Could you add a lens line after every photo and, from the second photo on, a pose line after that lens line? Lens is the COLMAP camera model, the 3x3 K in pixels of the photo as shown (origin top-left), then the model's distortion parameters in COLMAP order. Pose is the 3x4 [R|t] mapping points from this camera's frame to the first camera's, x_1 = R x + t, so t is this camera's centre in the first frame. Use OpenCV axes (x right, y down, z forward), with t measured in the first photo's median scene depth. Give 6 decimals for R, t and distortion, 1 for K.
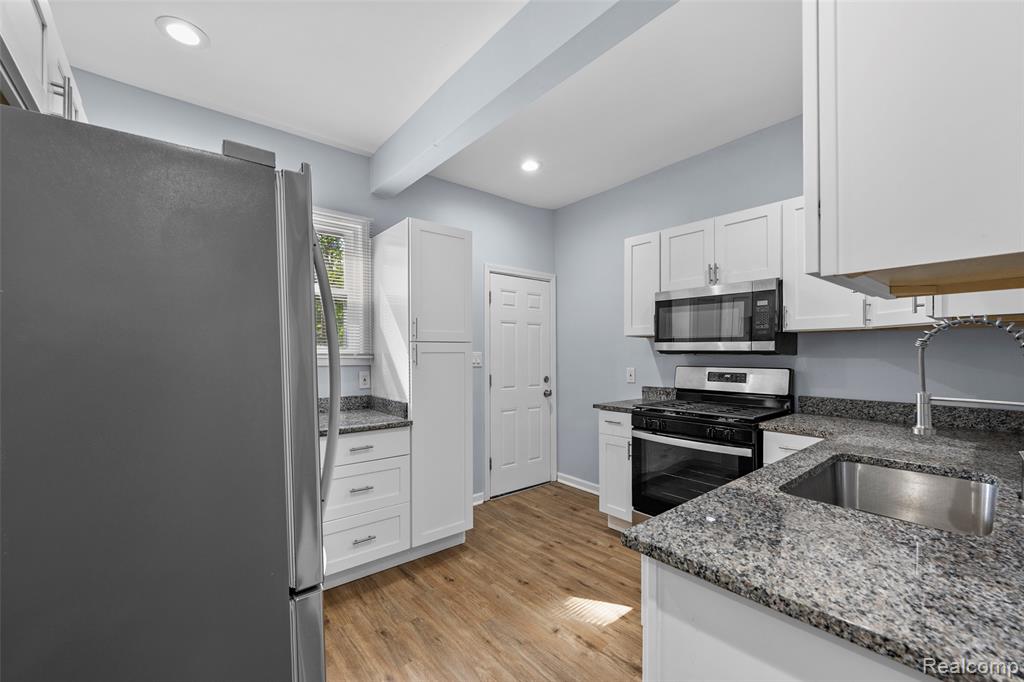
lens RADIAL K [[410.5, 0, 512.0], [0, 410.5, 341.0], [0, 0, 1]] dist [-0.000562, -0.000215]
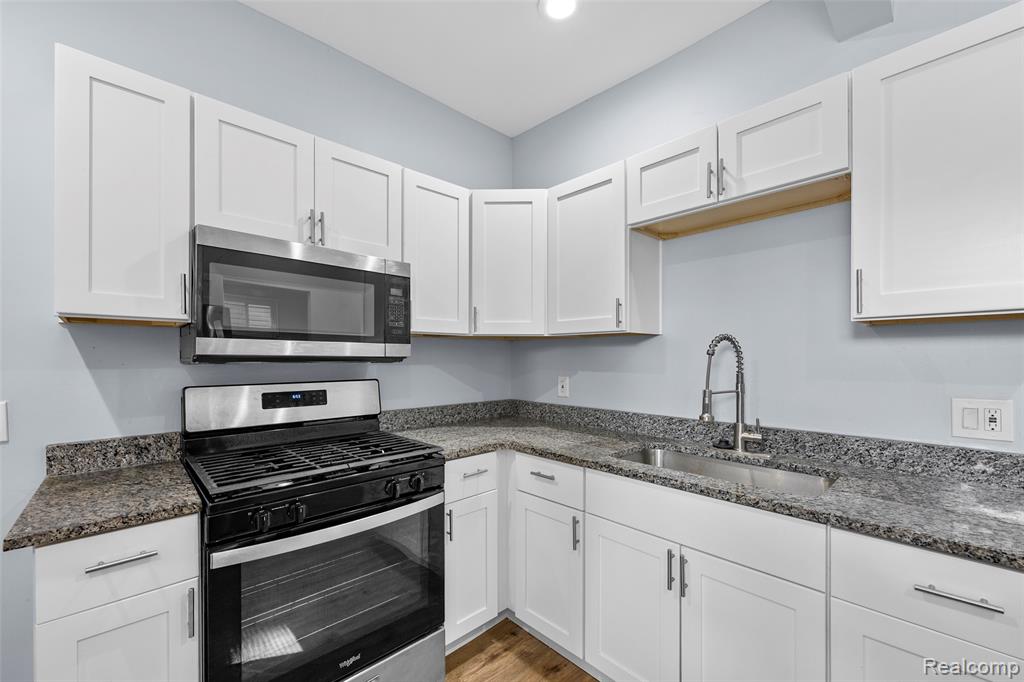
lens RADIAL K [[408.1, 0, 511.4], [0, 408.1, 351.9], [0, 0, 1]] dist [-0.000078, -0.000081]
pose [[-0.065310, 0.019426, 0.997676, -0.119577], [-0.025870, 0.999441, -0.021153, 0.022261], [-0.997530, -0.027191, -0.064771, 0.737501]]
